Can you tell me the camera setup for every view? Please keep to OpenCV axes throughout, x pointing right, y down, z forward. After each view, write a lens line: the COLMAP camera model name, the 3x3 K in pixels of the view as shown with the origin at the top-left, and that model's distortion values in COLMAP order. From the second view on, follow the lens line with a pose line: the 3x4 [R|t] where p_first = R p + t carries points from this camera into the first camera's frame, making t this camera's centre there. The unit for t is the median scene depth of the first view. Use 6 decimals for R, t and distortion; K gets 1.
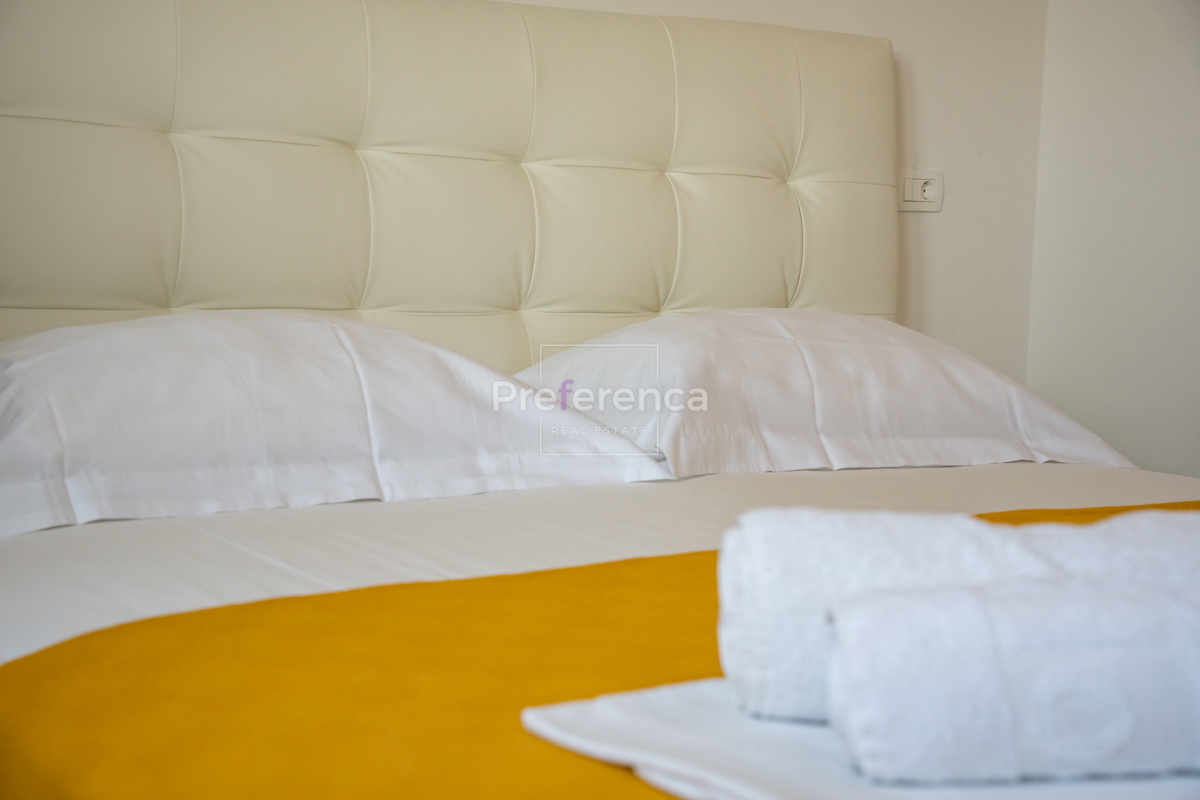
lens RADIAL K [[1536.0, 0, 596.0], [0, 1536.0, 432.3], [0, 0, 1]] dist [0.018593, 0.090319]
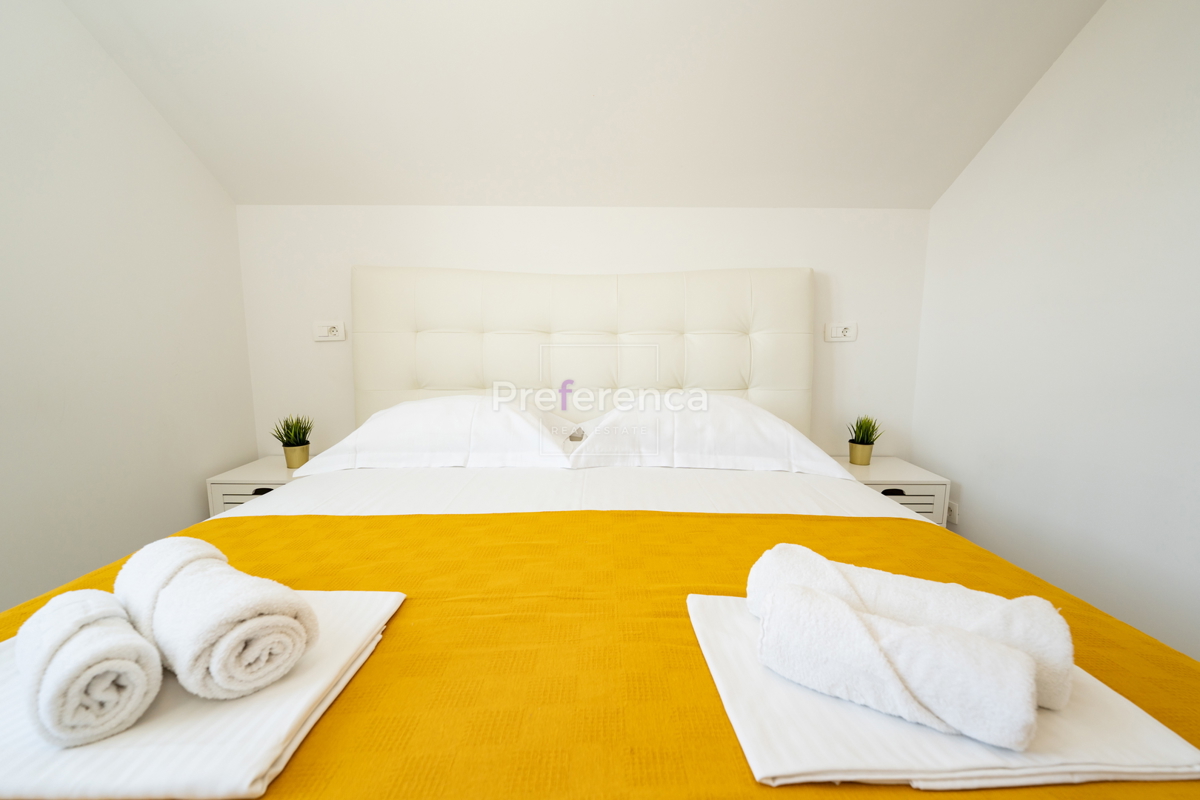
lens RADIAL K [[497.8, 0, 602.6], [0, 497.8, 400.3], [0, 0, 1]] dist [-0.007607, -0.000582]
pose [[0.831034, 0.049552, -0.554009, 0.544830], [-0.038787, 0.998762, 0.031149, -0.111338], [0.554867, -0.004397, 0.831927, 0.335050]]
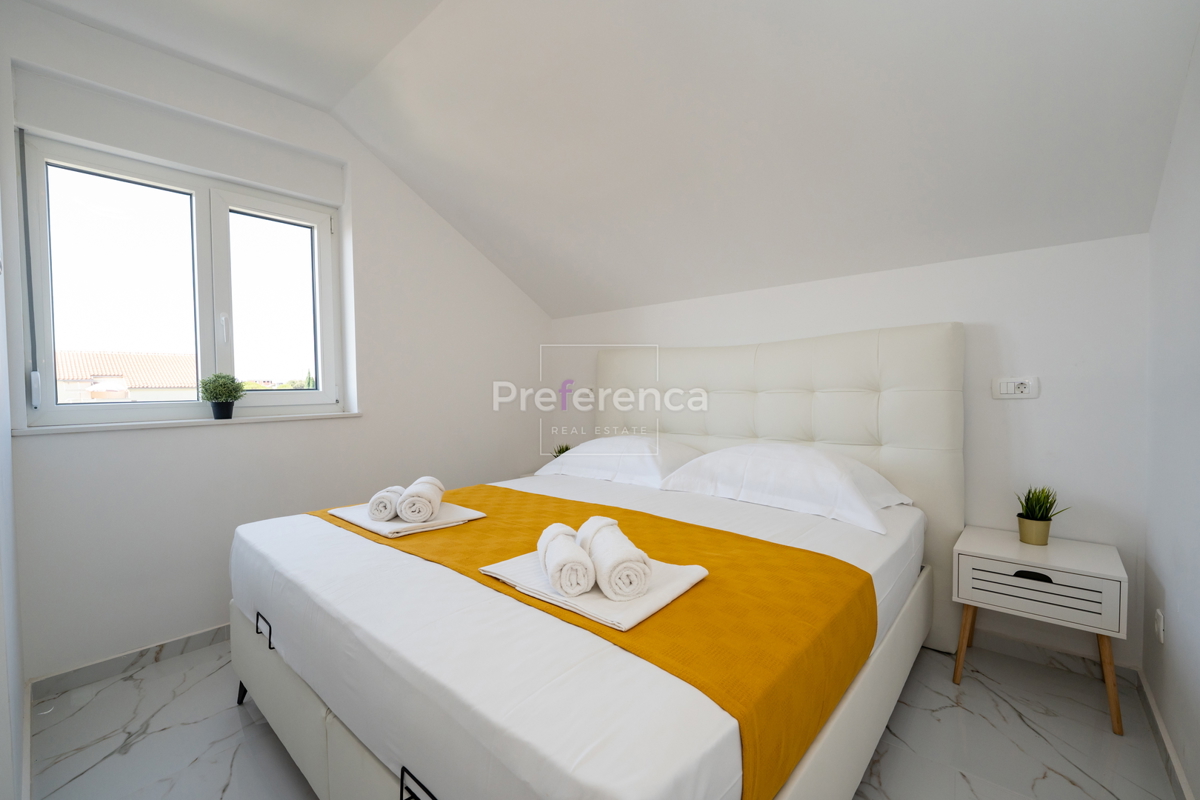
lens RADIAL K [[497.8, 0, 602.6], [0, 497.8, 400.3], [0, 0, 1]] dist [-0.007607, -0.000582]
pose [[0.245553, -0.005014, -0.969370, 1.156314], [-0.078923, 0.996563, -0.025147, -0.139559], [0.966165, 0.082680, 0.244313, 0.555905]]
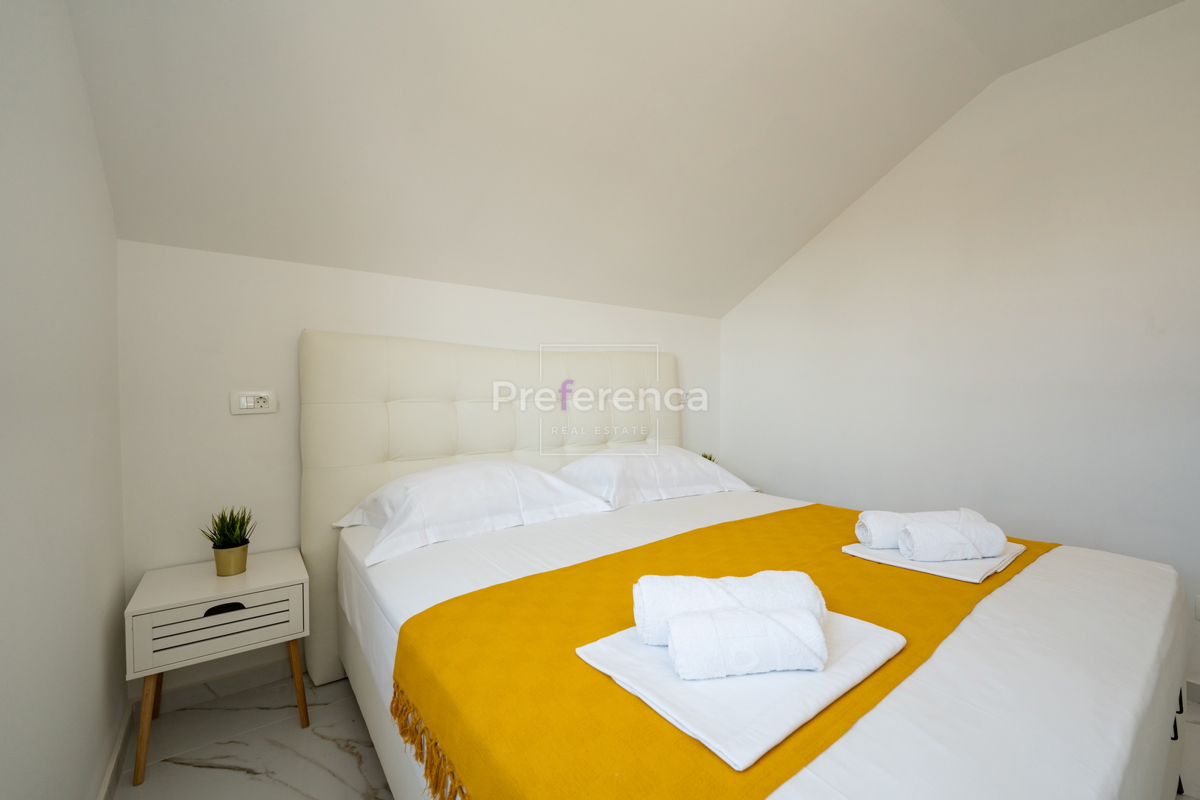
lens RADIAL K [[488.9, 0, 599.1], [0, 488.9, 398.6], [0, 0, 1]] dist [-0.009166, -0.000450]
pose [[0.999066, -0.029020, 0.032026, -0.006850], [0.031638, 0.995920, -0.084509, -0.116819], [-0.029443, 0.085444, 0.995908, -0.037089]]
